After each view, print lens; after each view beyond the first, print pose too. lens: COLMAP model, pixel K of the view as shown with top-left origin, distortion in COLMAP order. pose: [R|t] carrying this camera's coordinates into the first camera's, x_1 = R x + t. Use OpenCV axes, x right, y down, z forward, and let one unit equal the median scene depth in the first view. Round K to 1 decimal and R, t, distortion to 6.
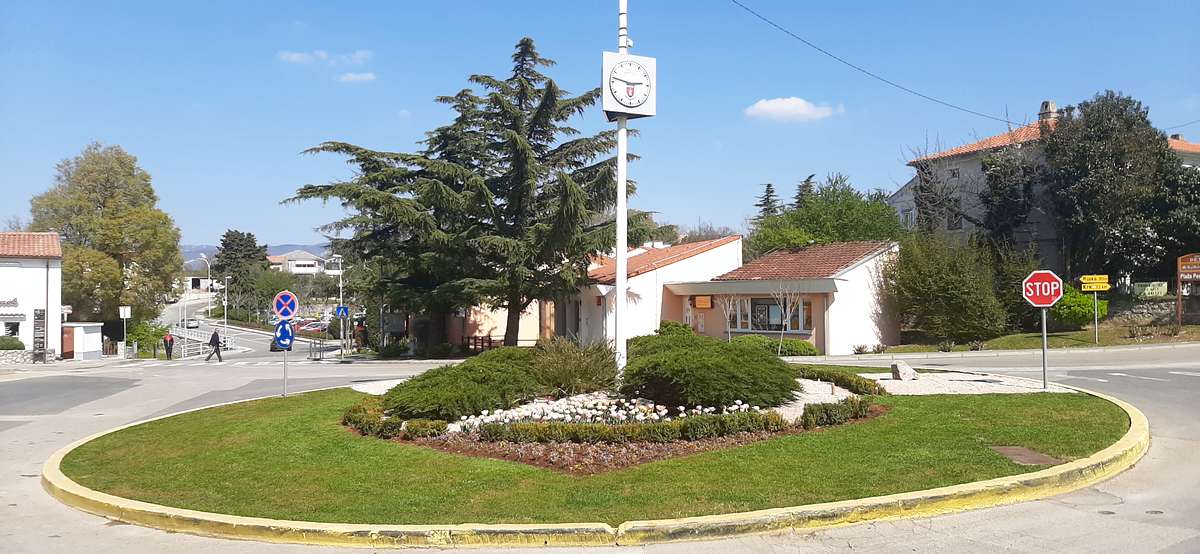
lens RADIAL K [[922.4, 0, 600.4], [0, 922.4, 278.6], [0, 0, 1]] dist [-0.009977, -0.016103]
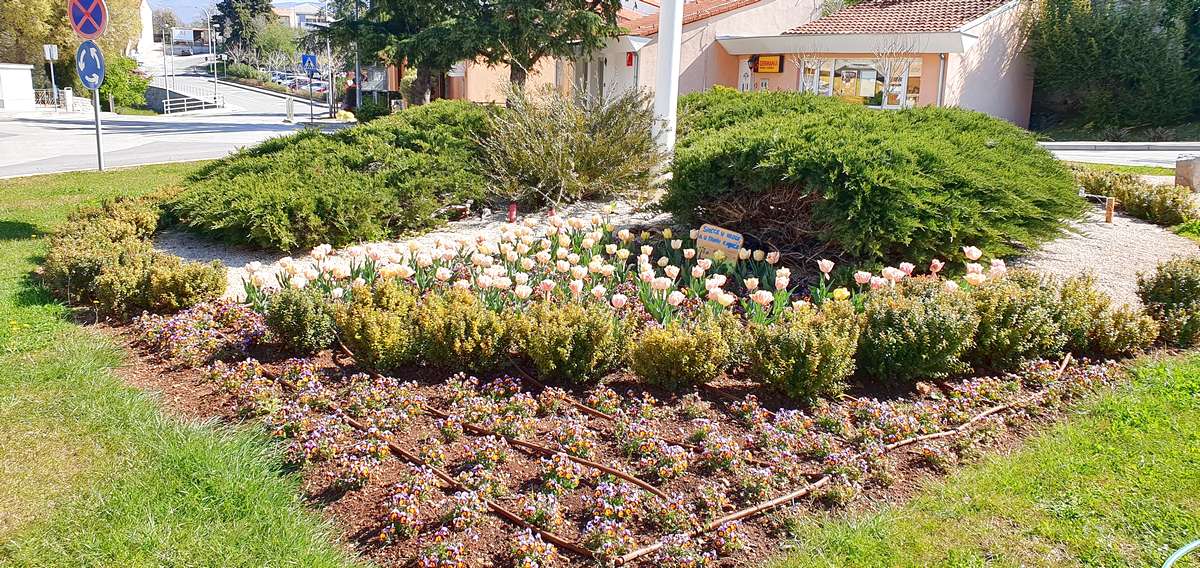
lens RADIAL K [[903.2, 0, 598.7], [0, 903.2, 283.8], [0, 0, 1]] dist [0.064904, -0.003378]
pose [[0.998563, 0.045693, -0.028007, 0.004072], [-0.037448, 0.968723, 0.245304, 0.038373], [0.038340, -0.243902, 0.969042, 0.406846]]
